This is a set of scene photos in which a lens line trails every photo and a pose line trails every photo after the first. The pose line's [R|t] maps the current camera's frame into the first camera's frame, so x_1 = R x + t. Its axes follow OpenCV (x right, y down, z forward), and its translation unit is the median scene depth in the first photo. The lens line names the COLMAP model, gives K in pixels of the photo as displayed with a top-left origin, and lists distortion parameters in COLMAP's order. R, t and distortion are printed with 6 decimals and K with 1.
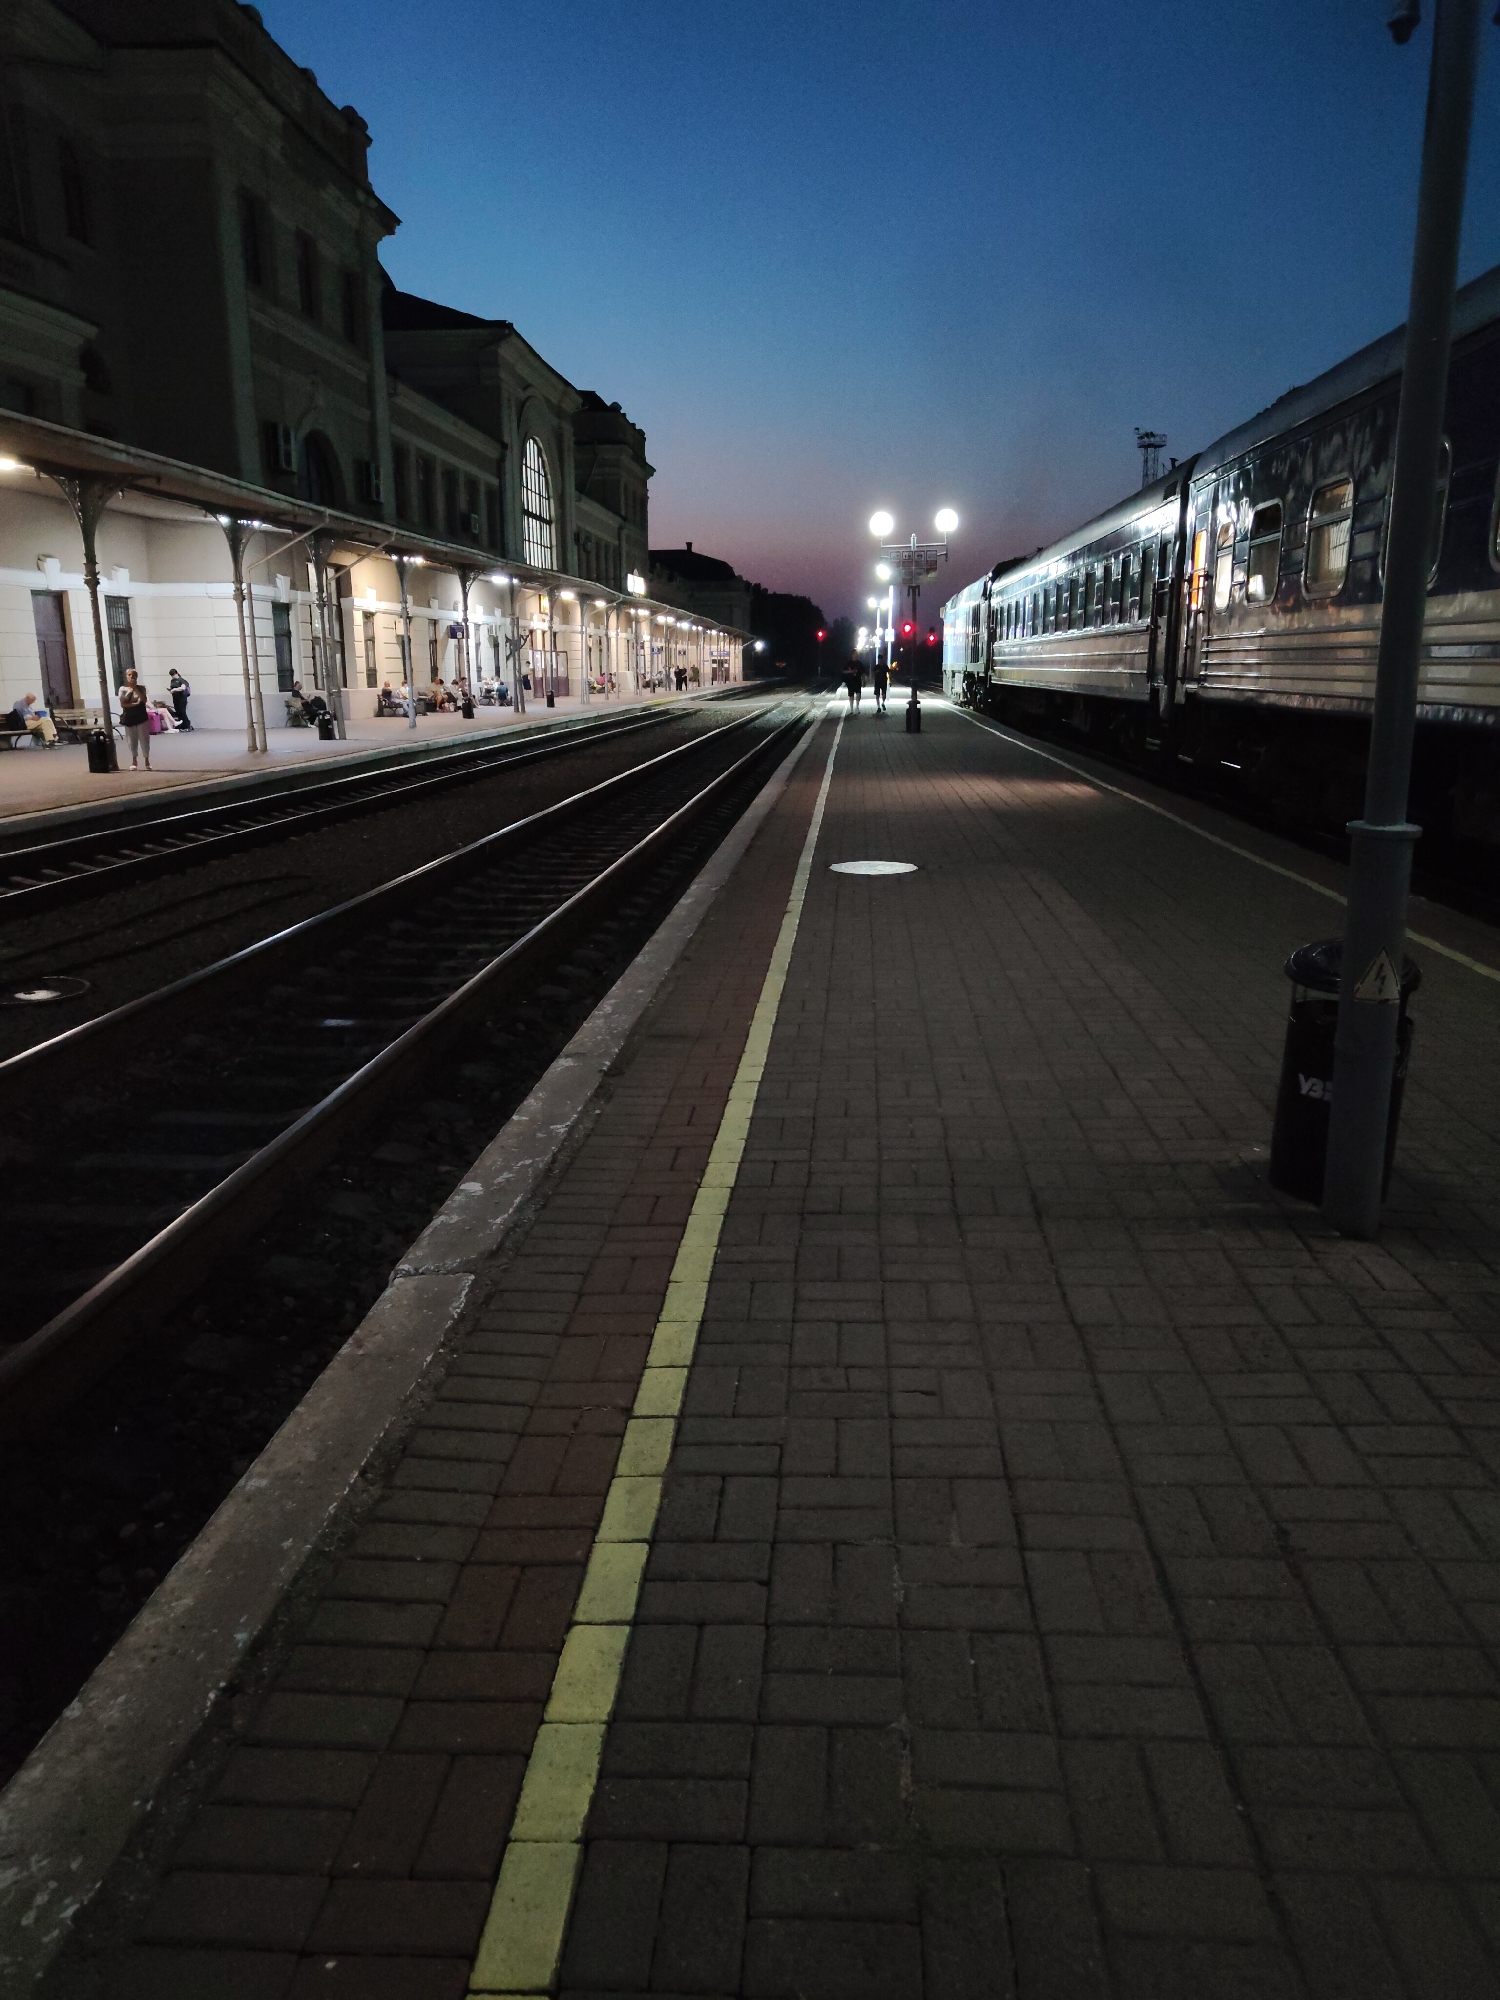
lens RADIAL K [[1406.6, 0, 750.0], [0, 1406.6, 1000.0], [0, 0, 1]] dist [0.001910, -0.004119]
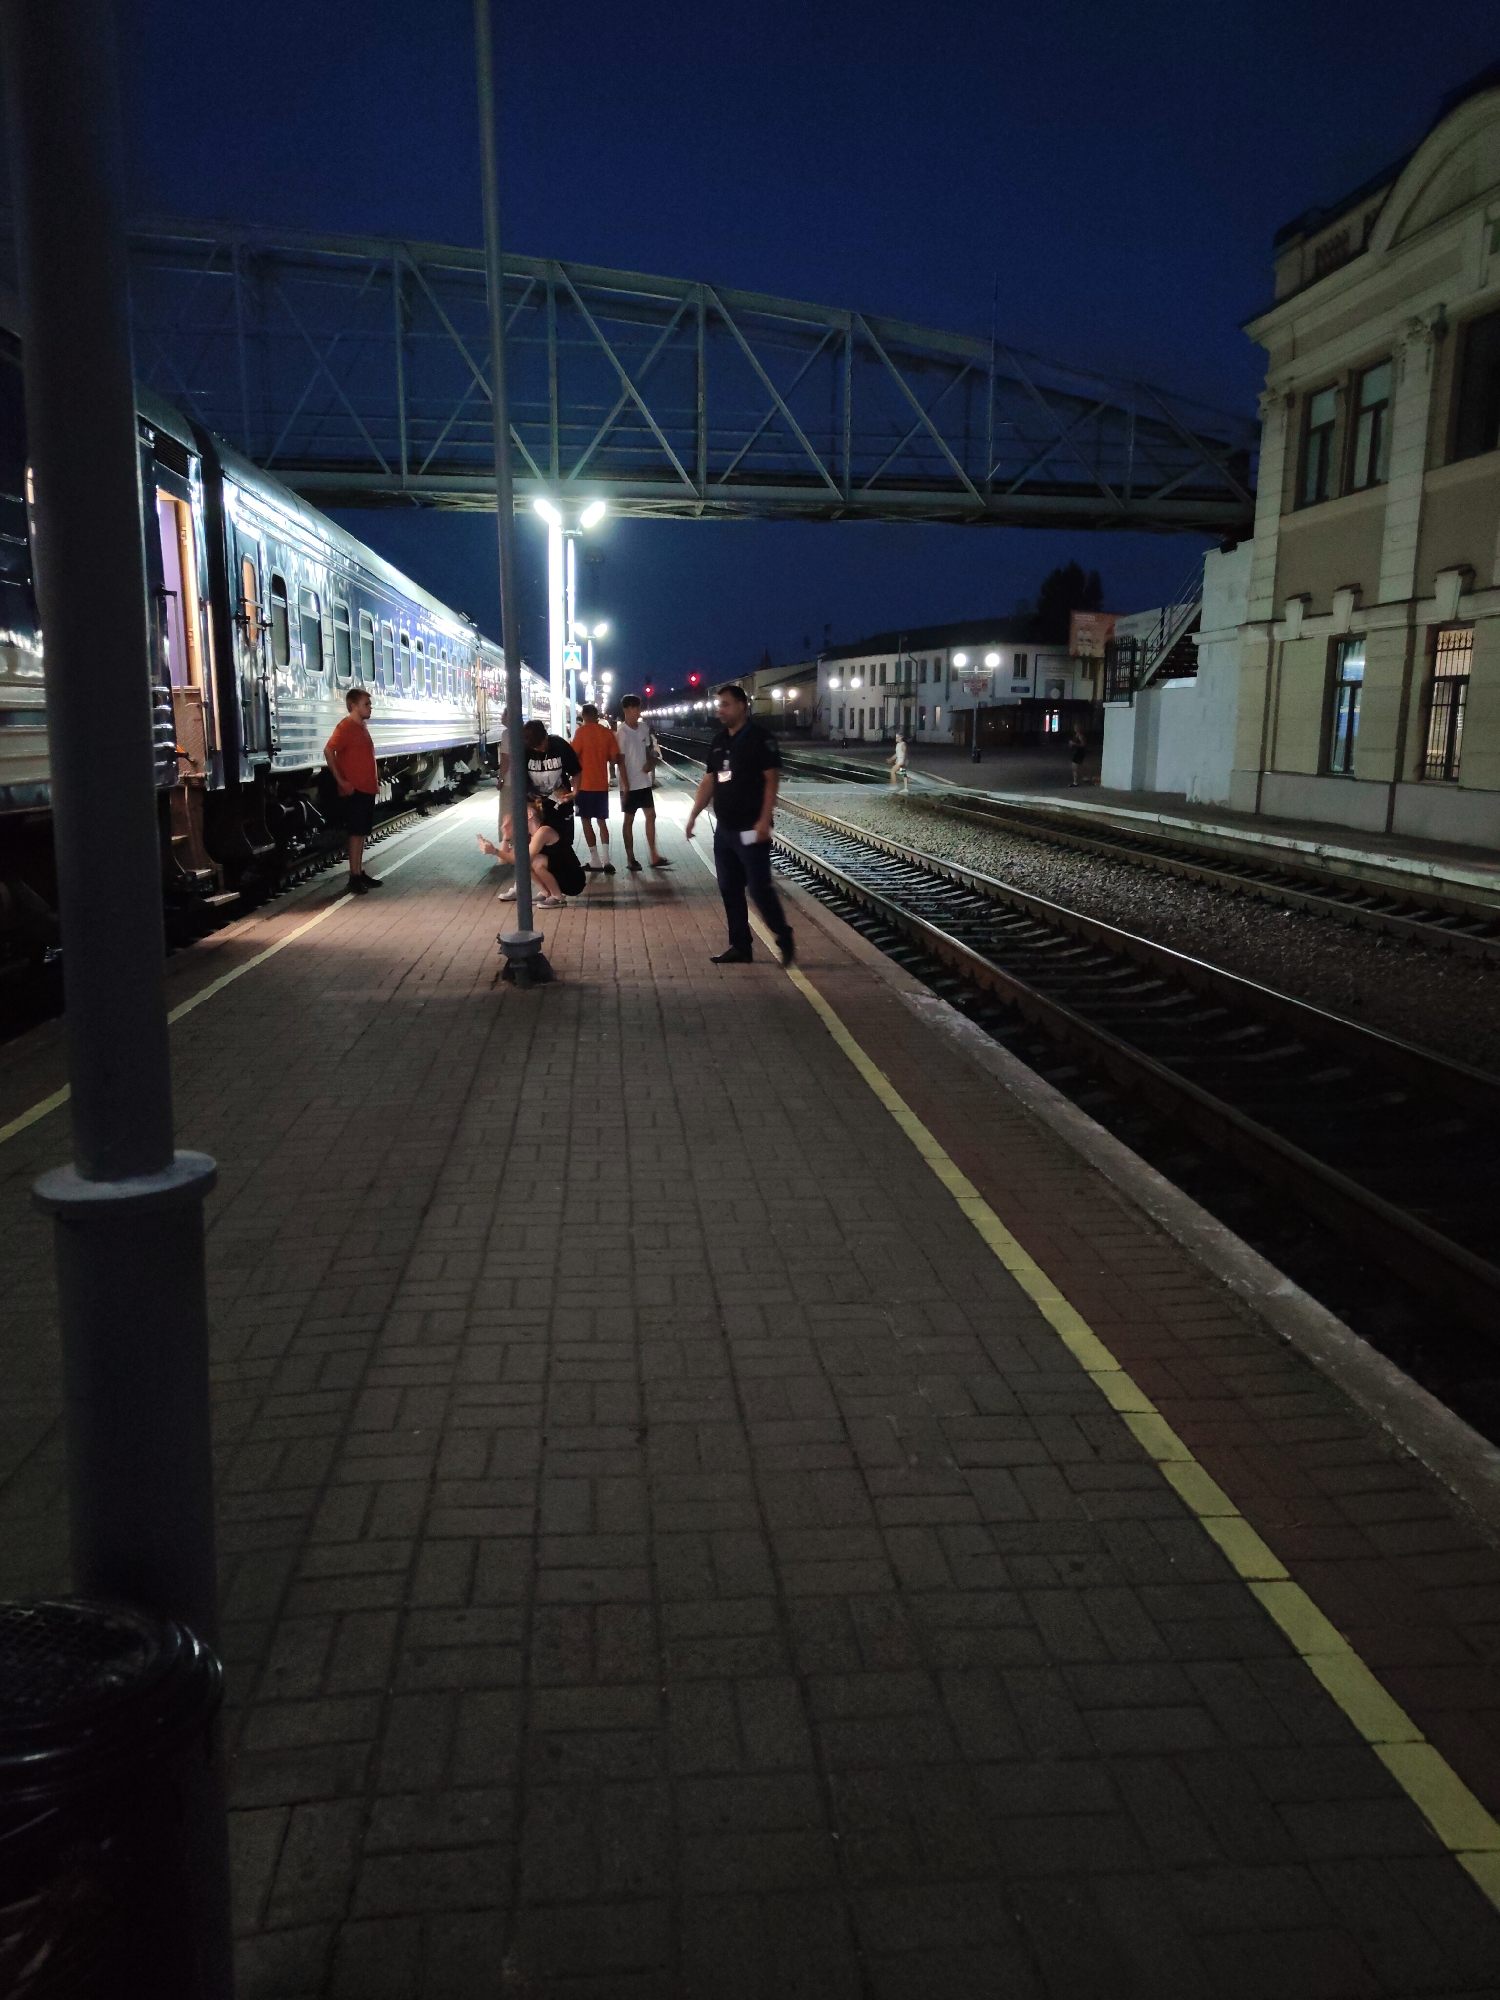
lens RADIAL K [[1406.6, 0, 750.0], [0, 1406.6, 1000.0], [0, 0, 1]] dist [0.001910, -0.004119]
pose [[-0.985195, 0.034547, -0.167921, 0.121320], [-0.038563, 0.909727, 0.413411, -0.126997], [0.167045, 0.413766, -0.894927, 0.498952]]
